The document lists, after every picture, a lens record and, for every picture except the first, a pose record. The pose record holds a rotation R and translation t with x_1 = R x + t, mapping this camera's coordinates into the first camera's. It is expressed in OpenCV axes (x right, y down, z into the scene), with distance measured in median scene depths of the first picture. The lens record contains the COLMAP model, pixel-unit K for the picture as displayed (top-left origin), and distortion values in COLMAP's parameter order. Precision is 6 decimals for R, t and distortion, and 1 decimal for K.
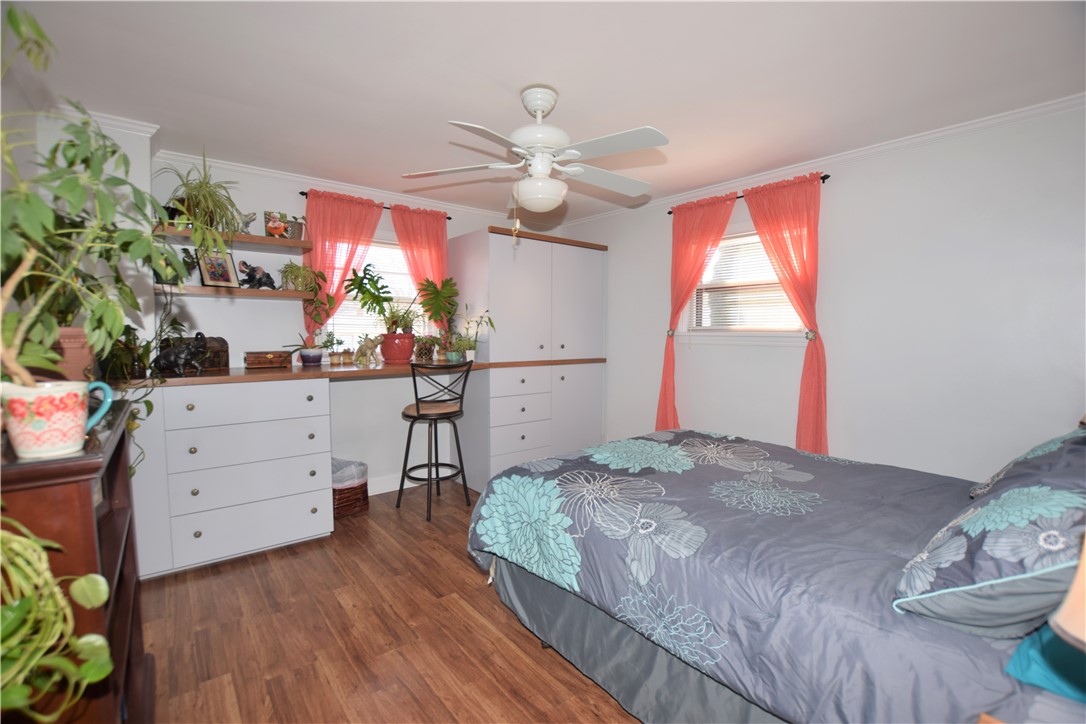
lens RADIAL K [[480.9, 0, 545.6], [0, 480.9, 361.9], [0, 0, 1]] dist [-0.026951, 0.000815]
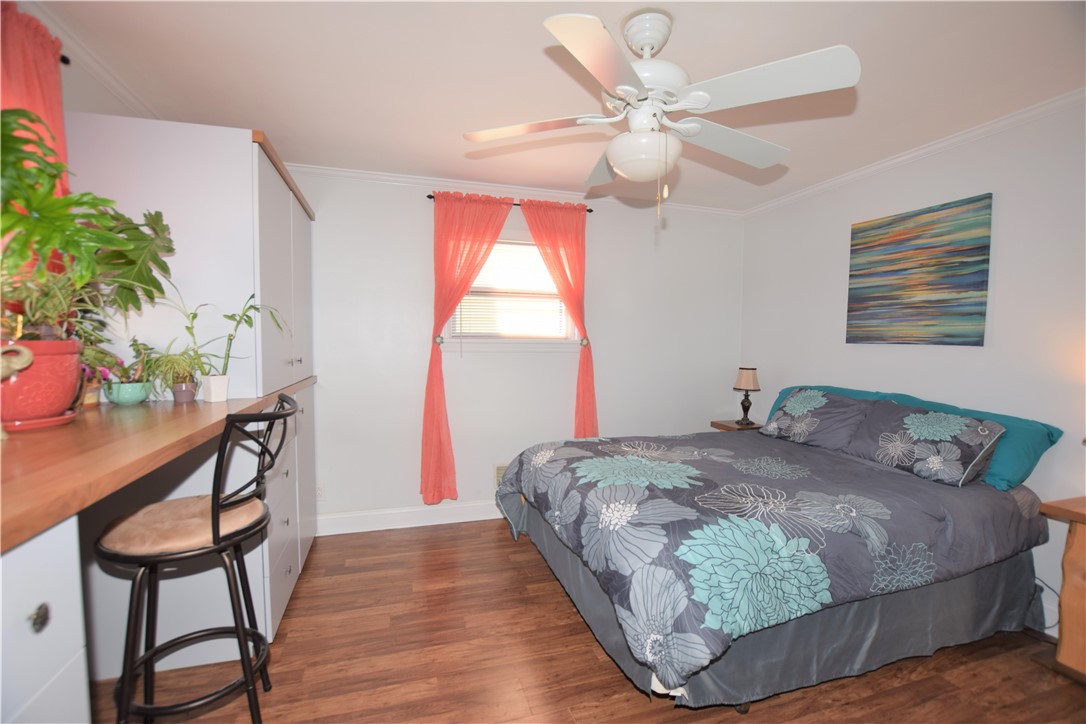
lens RADIAL K [[480.9, 0, 542.7], [0, 480.9, 366.1], [0, 0, 1]] dist [-0.026951, 0.000815]
pose [[0.378235, -0.050292, 0.924342, -0.790449], [0.054433, 0.998004, 0.032026, -0.054874], [-0.924108, 0.038201, 0.380218, 0.881863]]
